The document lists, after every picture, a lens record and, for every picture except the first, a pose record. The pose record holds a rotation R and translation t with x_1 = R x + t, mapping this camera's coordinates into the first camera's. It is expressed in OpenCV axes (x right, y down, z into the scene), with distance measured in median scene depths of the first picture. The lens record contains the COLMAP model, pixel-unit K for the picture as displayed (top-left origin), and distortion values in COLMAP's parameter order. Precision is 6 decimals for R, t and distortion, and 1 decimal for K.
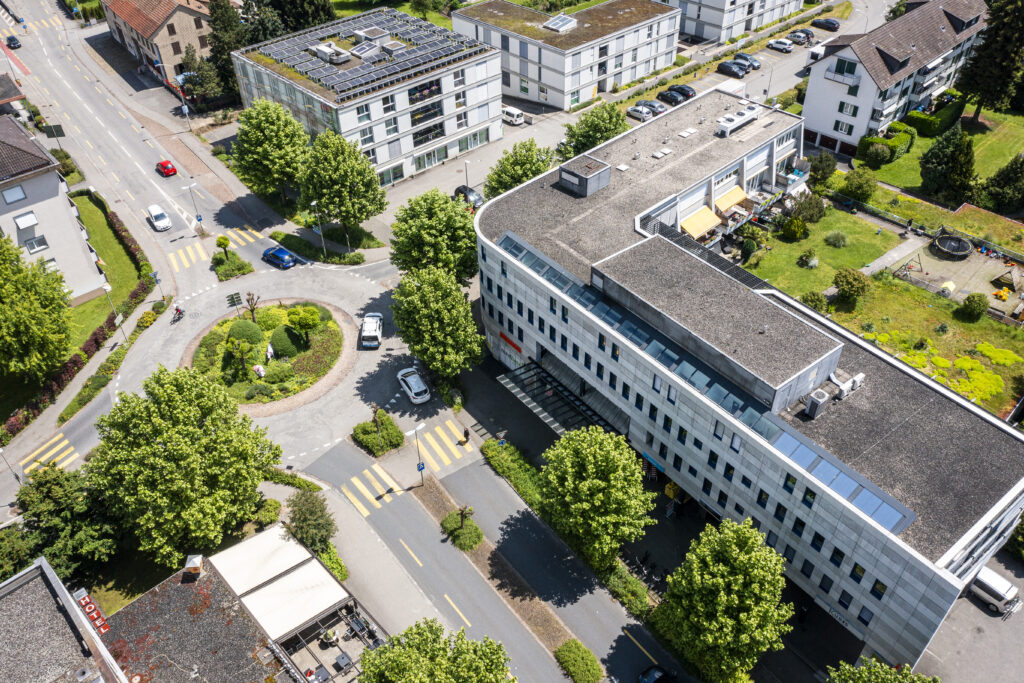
lens RADIAL K [[807.5, 0, 512.0], [0, 807.5, 341.5], [0, 0, 1]] dist [-0.017328, -0.007232]
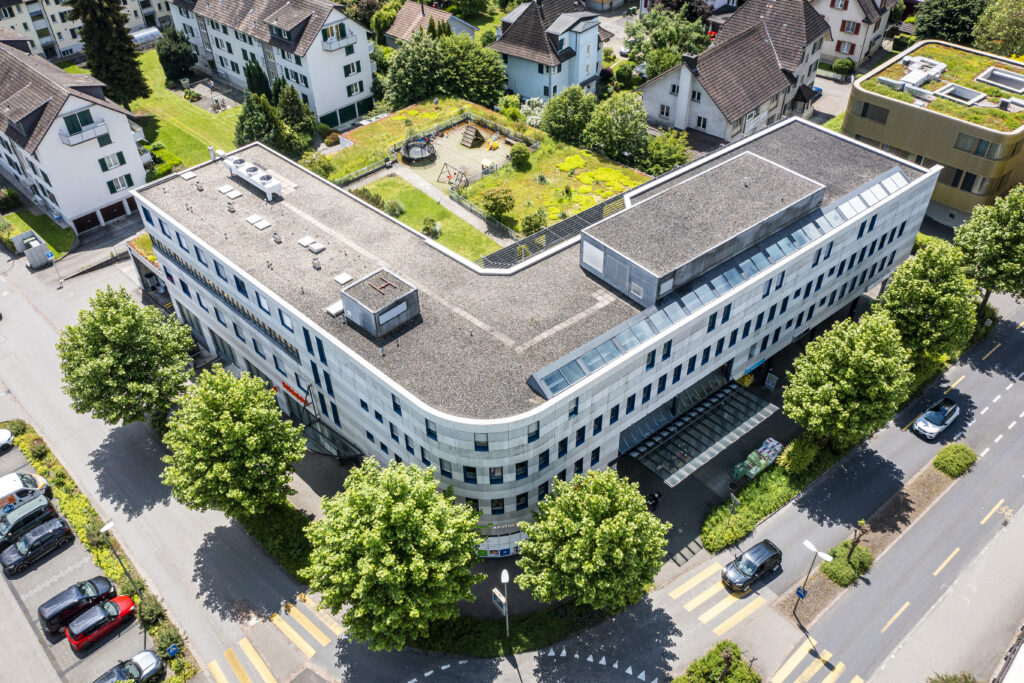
lens RADIAL K [[807.5, 0, 512.0], [0, 807.5, 341.5], [0, 0, 1]] dist [-0.017328, -0.007232]
pose [[-0.031919, -0.635343, 0.771570, -0.365339], [0.657176, 0.568291, 0.495142, -0.360828], [-0.753061, 0.522861, 0.399393, 0.531500]]
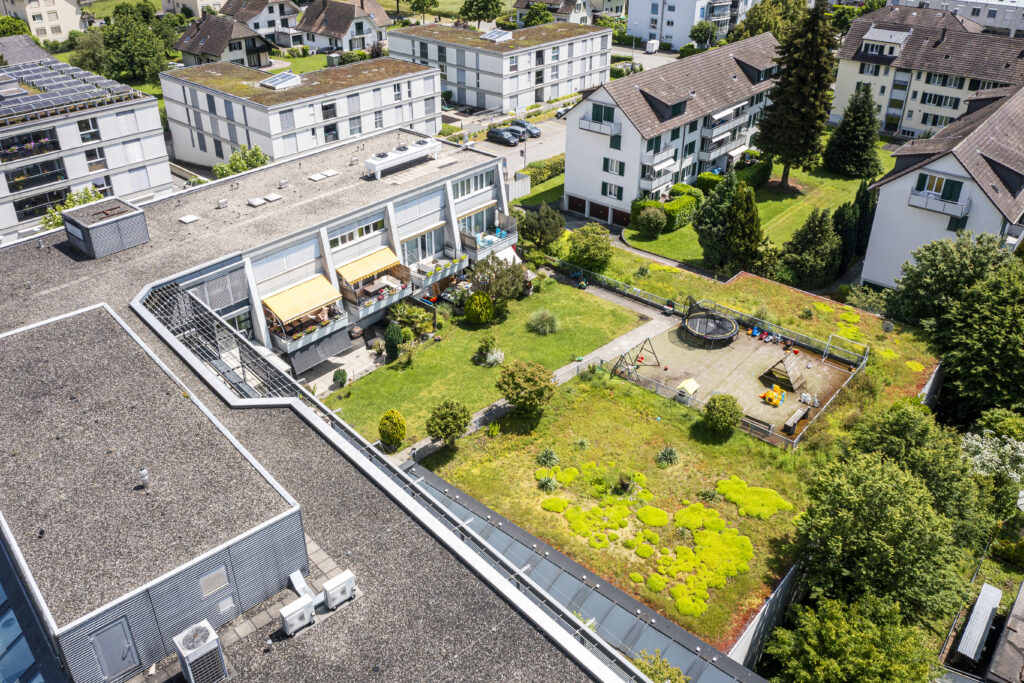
lens RADIAL K [[824.0, 0, 513.8], [0, 824.0, 298.3], [0, 0, 1]] dist [-0.015597, -0.003175]
pose [[0.995886, -0.020048, 0.088366, 0.279978], [0.037725, 0.978412, -0.203192, -0.008038], [-0.082385, 0.205690, 0.975143, 0.290548]]
